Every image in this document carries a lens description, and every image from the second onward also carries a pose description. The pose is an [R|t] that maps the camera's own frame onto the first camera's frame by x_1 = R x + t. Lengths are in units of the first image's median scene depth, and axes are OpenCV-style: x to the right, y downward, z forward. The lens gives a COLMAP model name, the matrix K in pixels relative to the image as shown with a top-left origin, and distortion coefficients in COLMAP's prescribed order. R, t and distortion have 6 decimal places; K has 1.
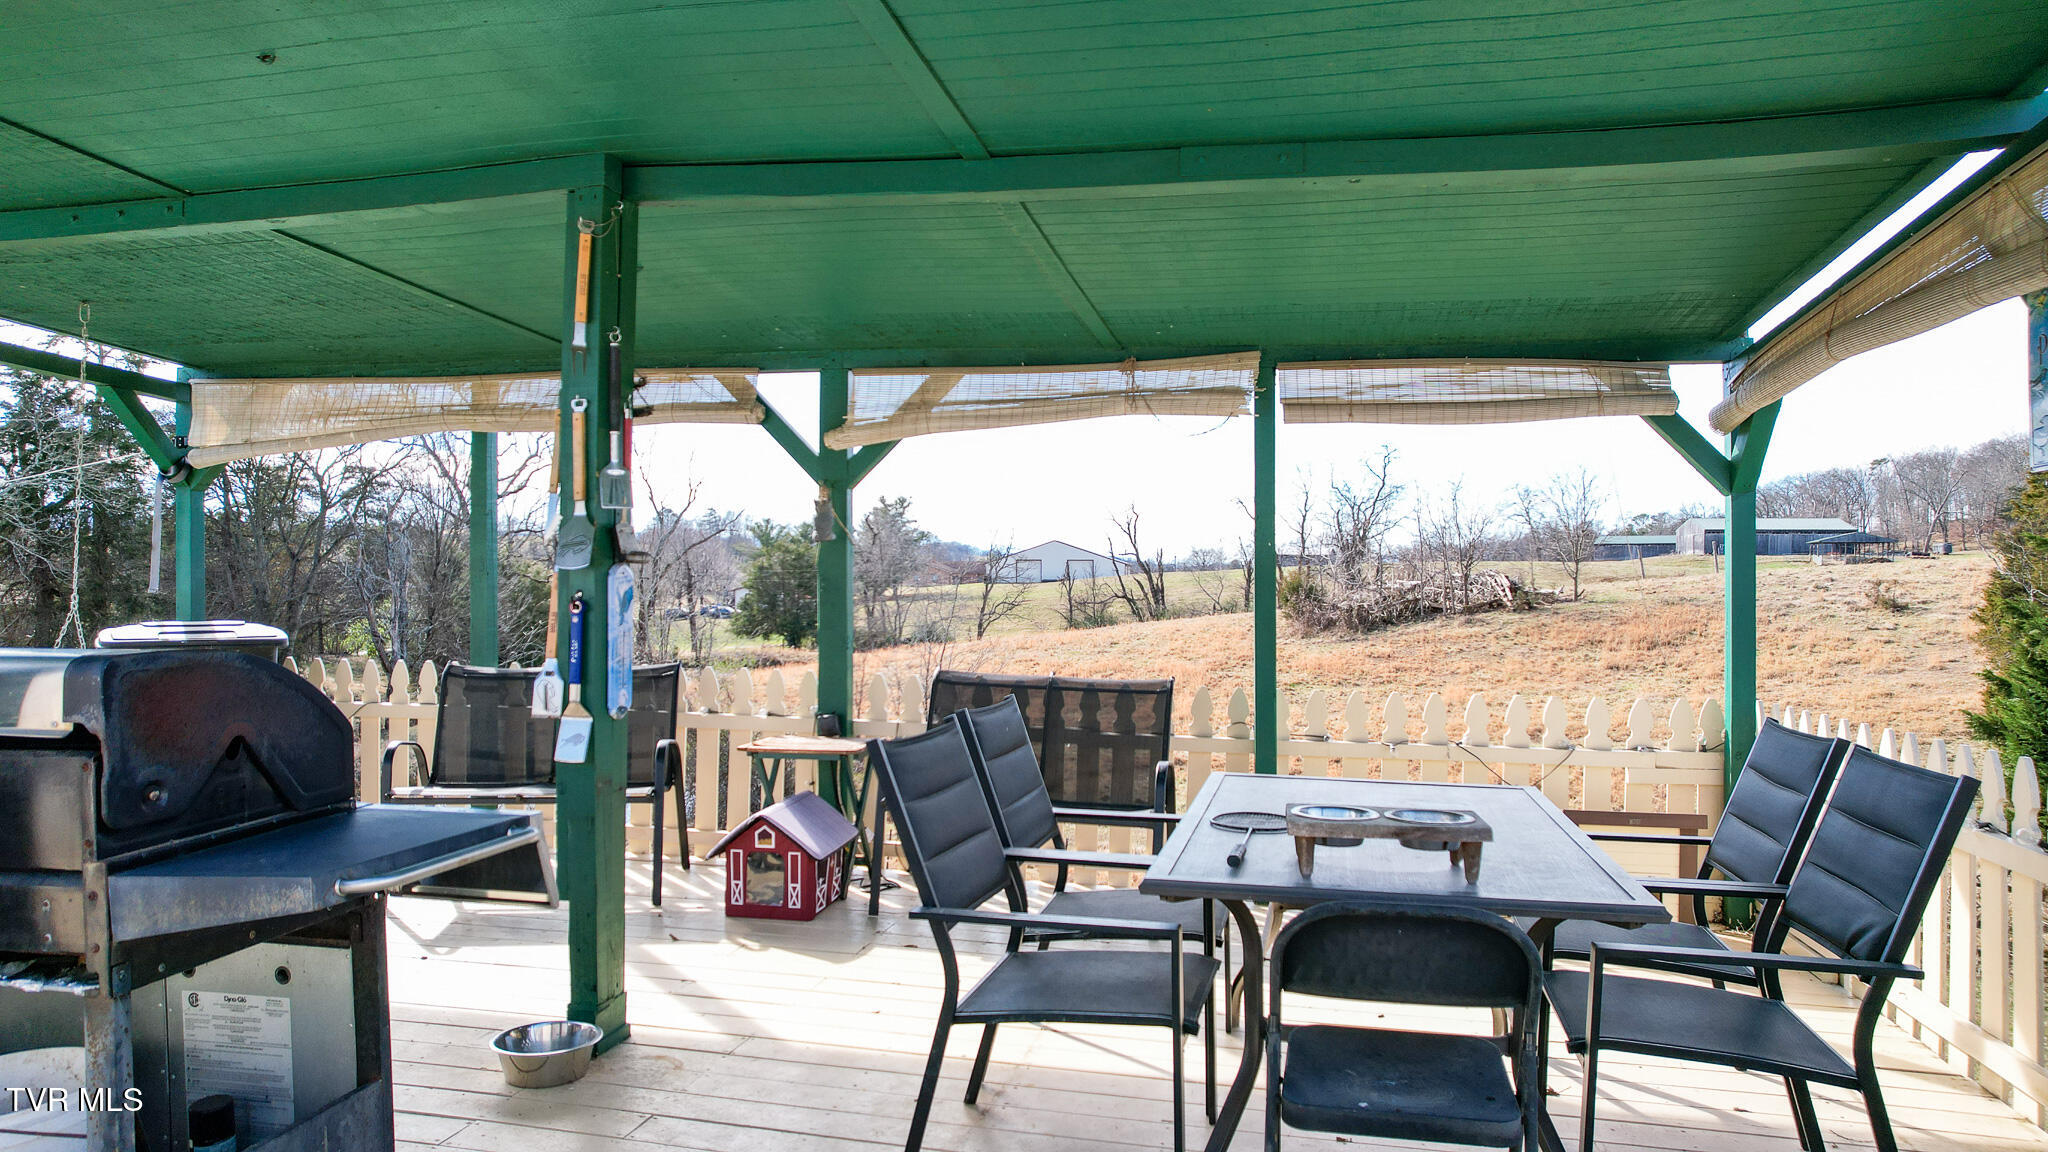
lens RADIAL K [[1307.3, 0, 1025.5], [0, 1307.3, 577.8], [0, 0, 1]] dist [-0.076570, 0.068723]
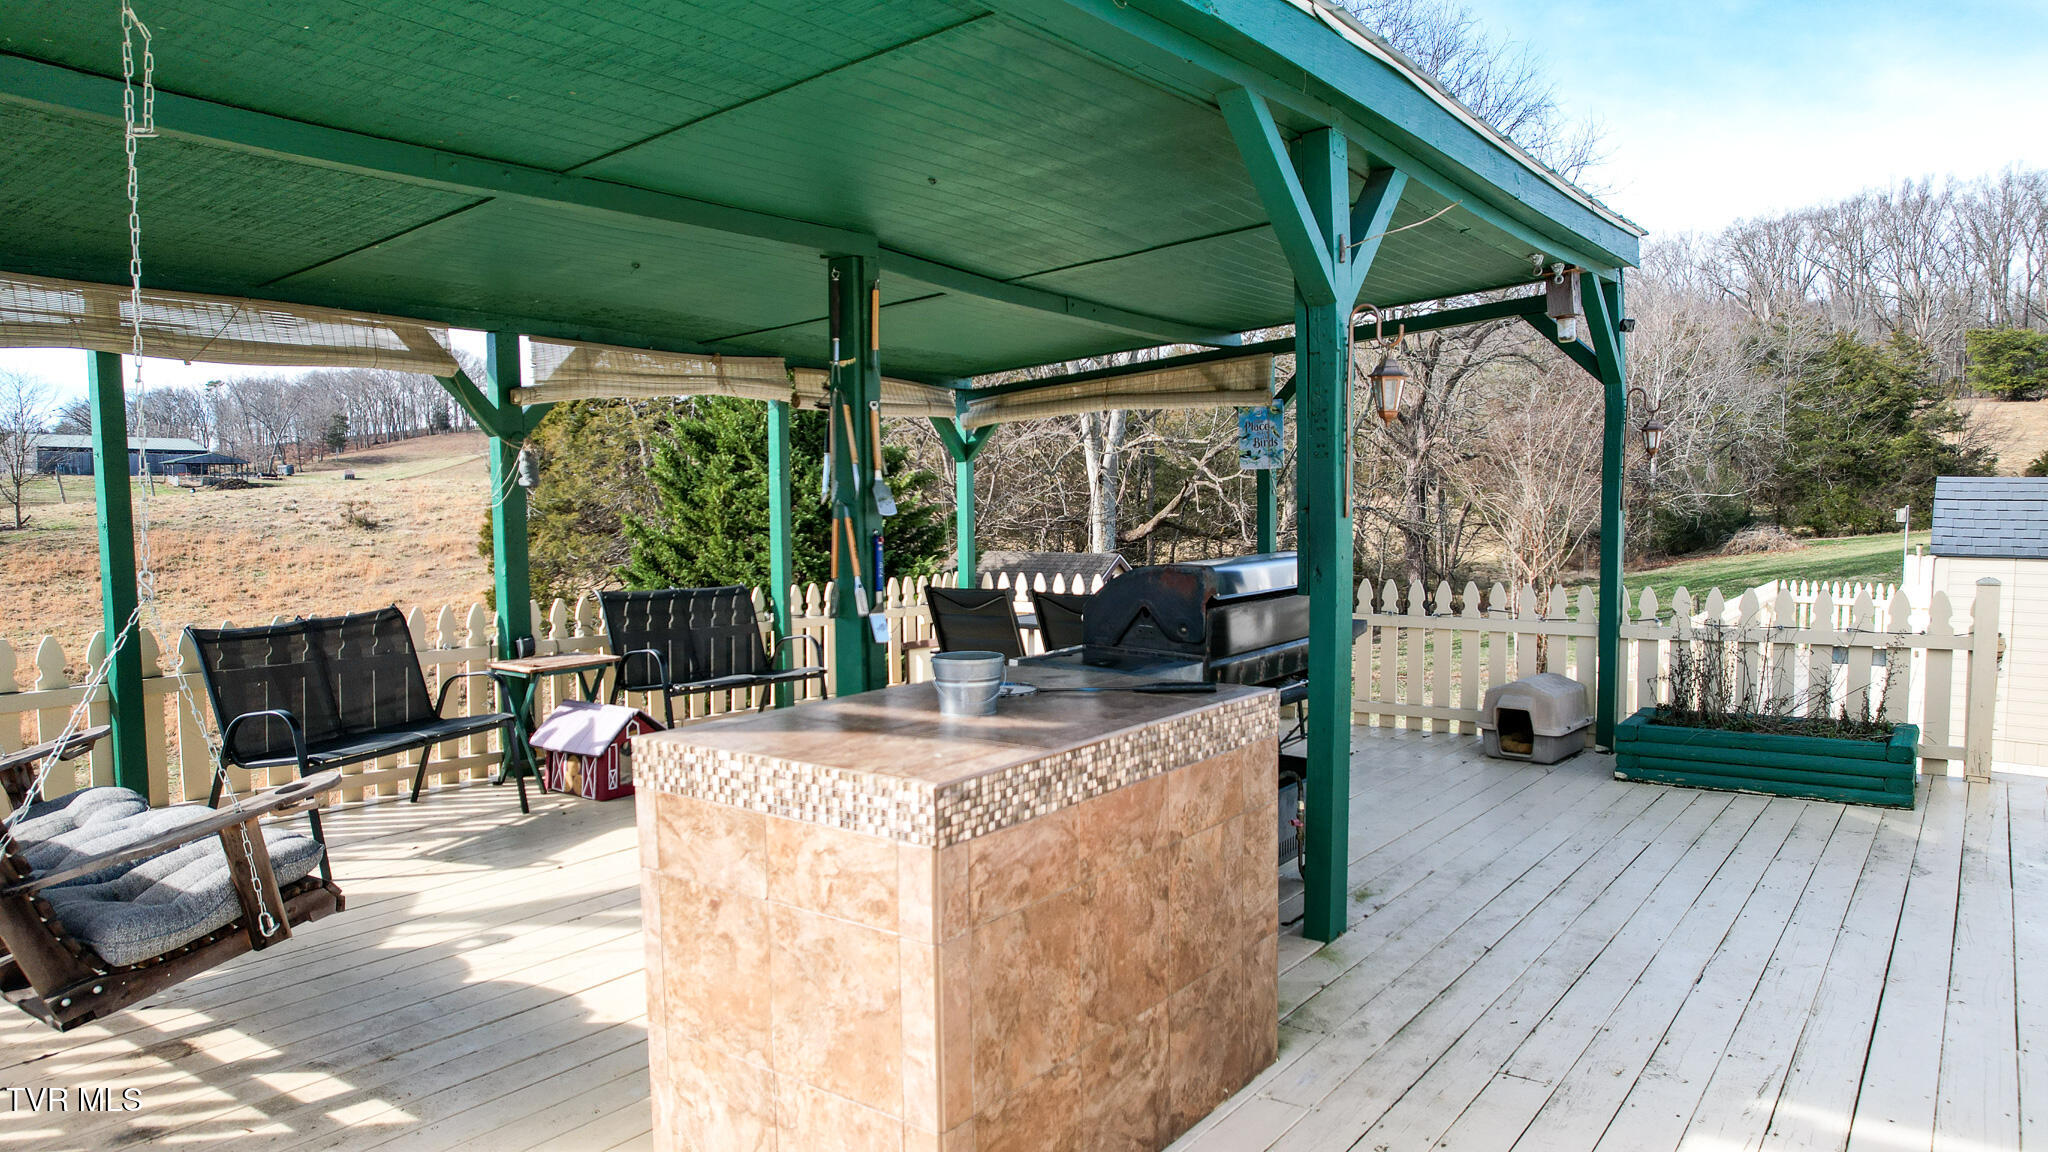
lens RADIAL K [[1328.8, 0, 1024.0], [0, 1328.8, 576.0], [0, 0, 1]] dist [-0.063037, 0.066916]
pose [[0.395218, -0.063706, 0.916376, -1.199411], [0.009089, 0.997815, 0.065448, -0.024763], [-0.918542, -0.017537, 0.394933, 0.163133]]
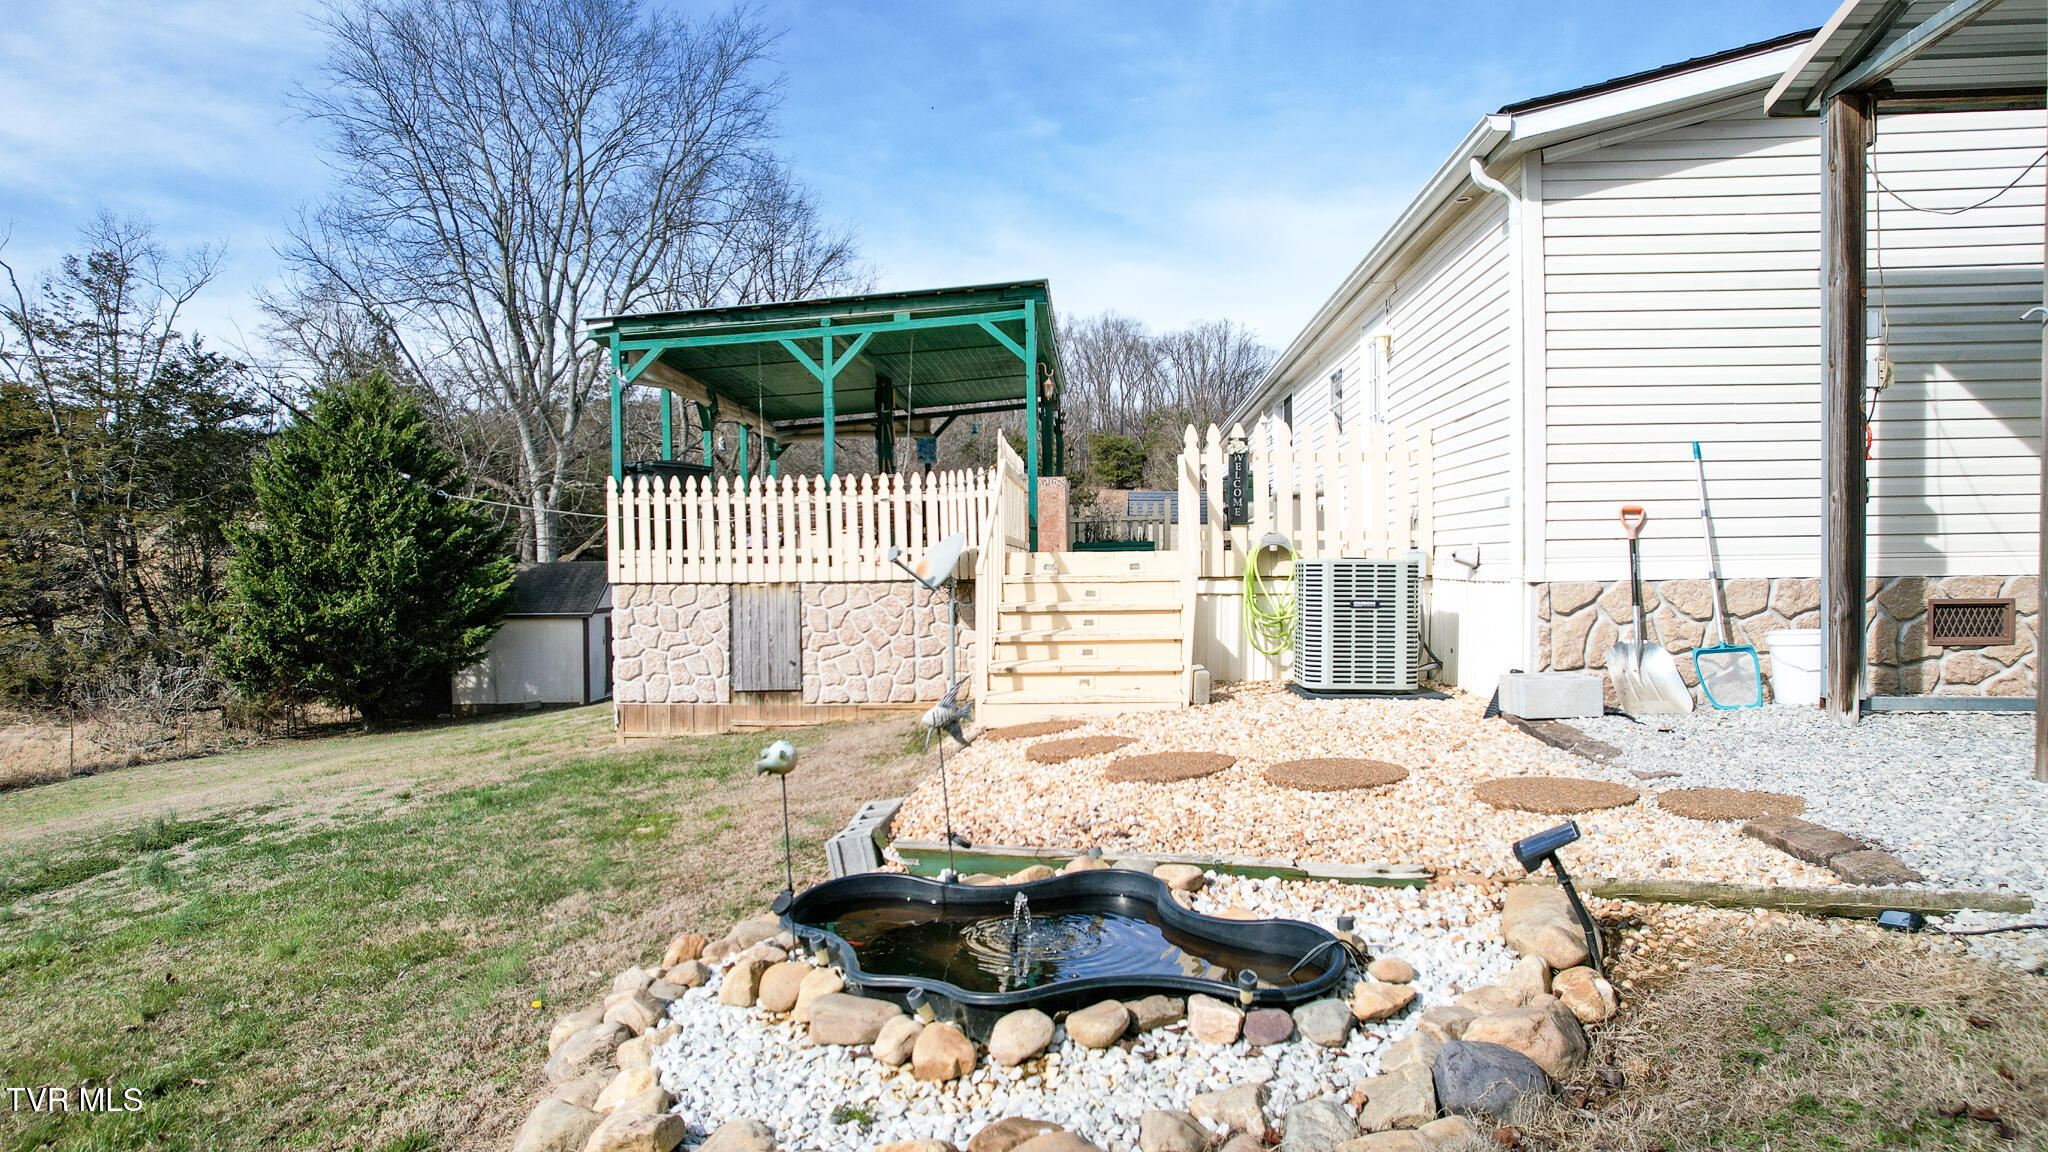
lens RADIAL K [[1299.7, 0, 1025.7], [0, 1299.7, 582.1], [0, 0, 1]] dist [-0.069565, 0.062507]
pose [[-0.168492, -0.017711, 0.985544, -3.434180], [0.009738, 0.999760, 0.019632, 0.227797], [-0.985655, 0.012905, -0.168280, 0.875781]]
